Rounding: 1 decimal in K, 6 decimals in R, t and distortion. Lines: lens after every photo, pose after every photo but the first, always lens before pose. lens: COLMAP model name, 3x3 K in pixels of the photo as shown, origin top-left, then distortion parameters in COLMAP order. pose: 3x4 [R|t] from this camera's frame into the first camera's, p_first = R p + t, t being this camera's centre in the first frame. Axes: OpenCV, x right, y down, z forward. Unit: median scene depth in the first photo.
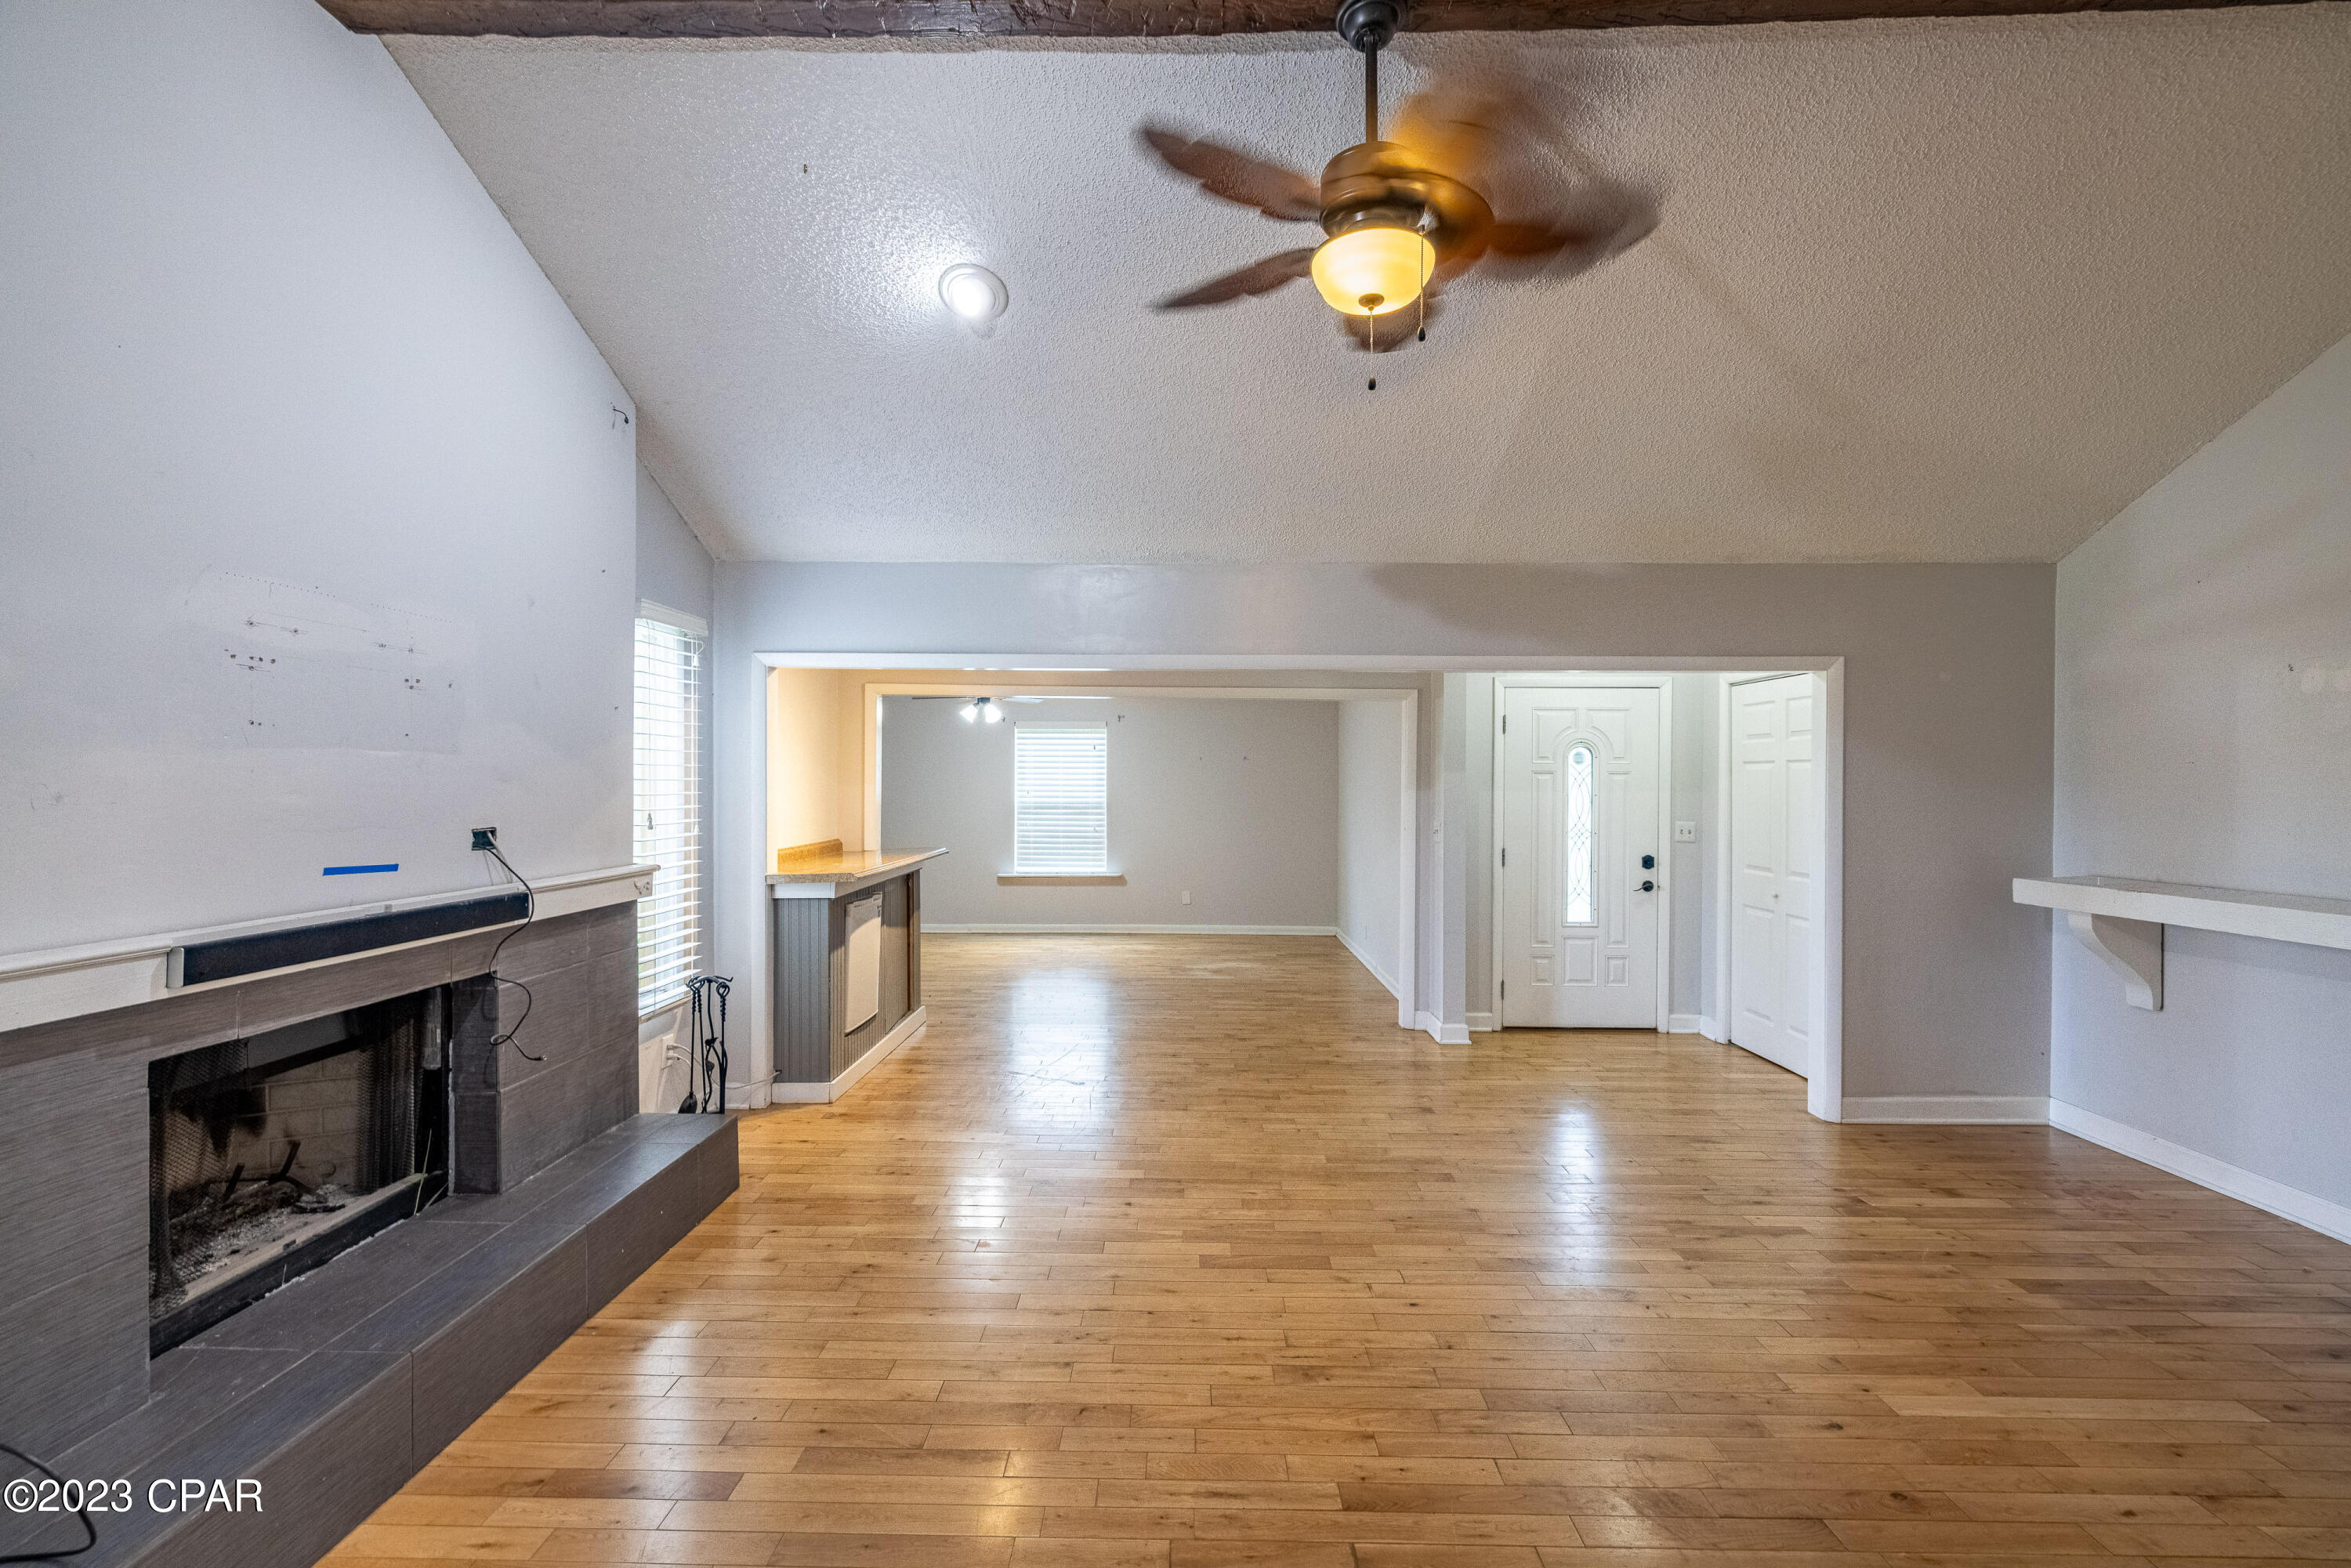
lens RADIAL K [[980.3, 0, 1156.7], [0, 980.3, 779.3], [0, 0, 1]] dist [0.000397, -0.000334]
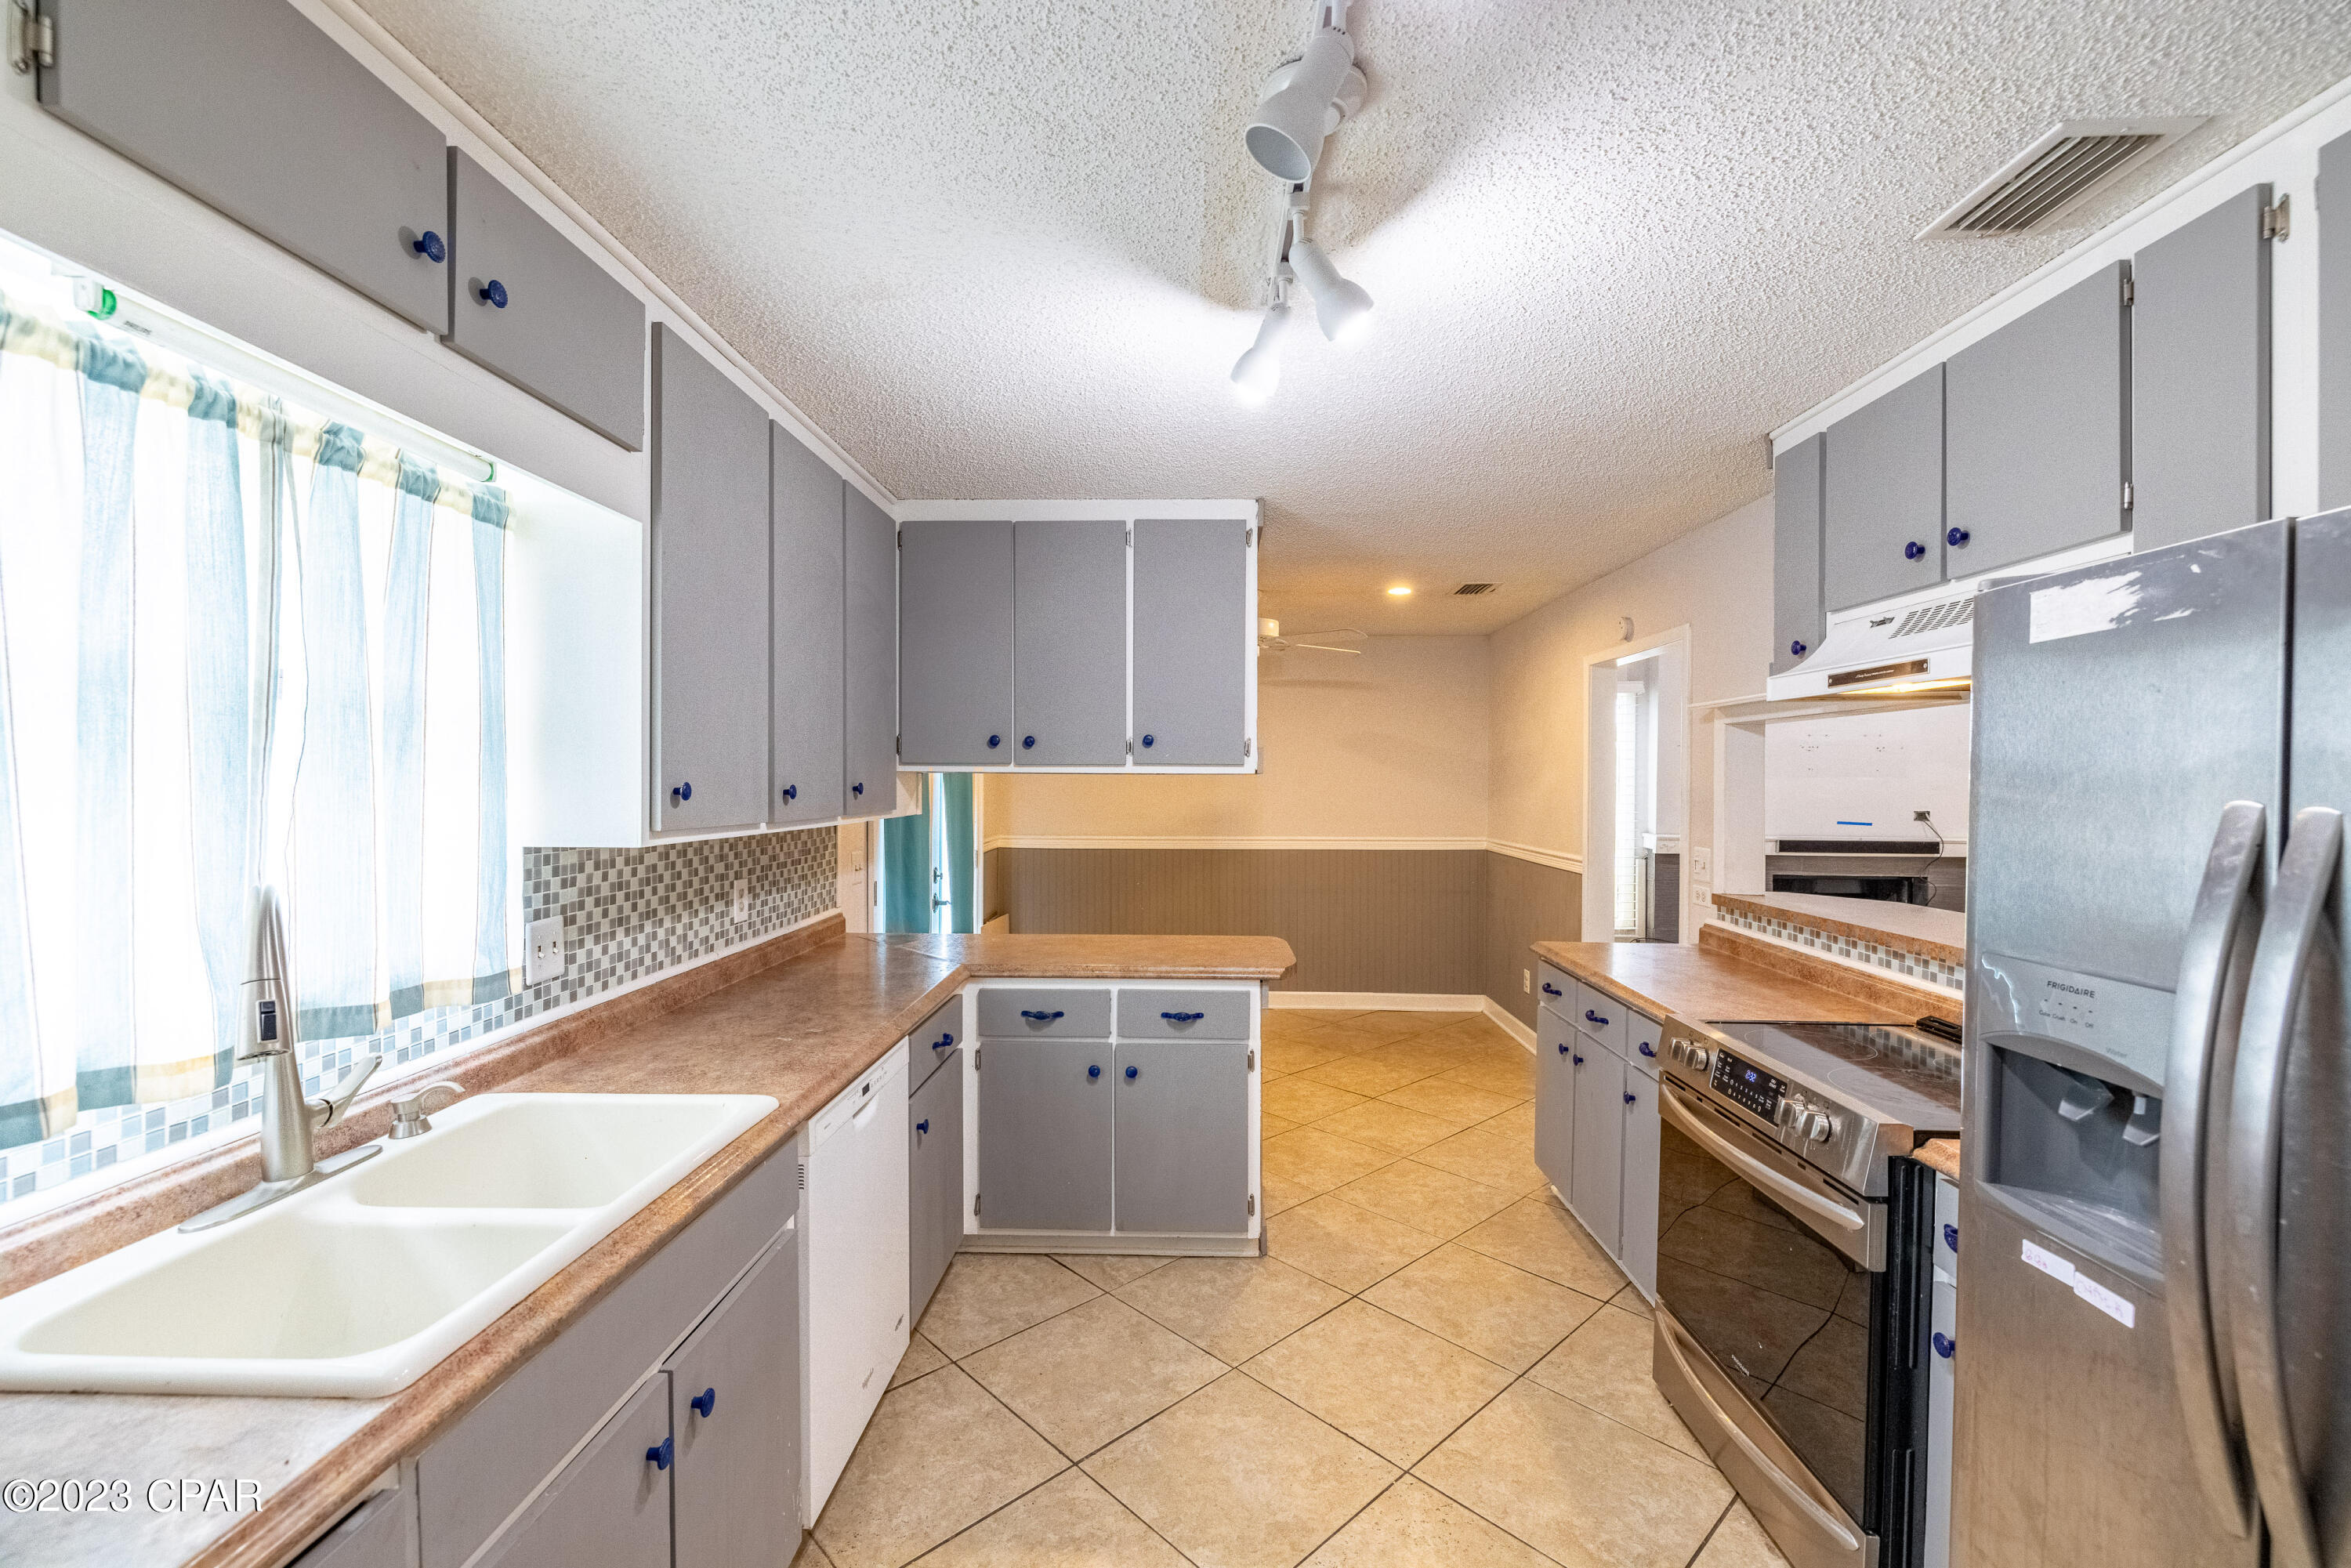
lens RADIAL K [[980.3, 0, 1174.2], [0, 980.3, 788.3], [0, 0, 1]] dist [0.000397, -0.000334]
pose [[-0.004942, 0.003983, -0.999980, 1.395151], [-0.001743, 0.999991, 0.003992, -0.005484], [0.999986, 0.001763, -0.004935, -0.605202]]
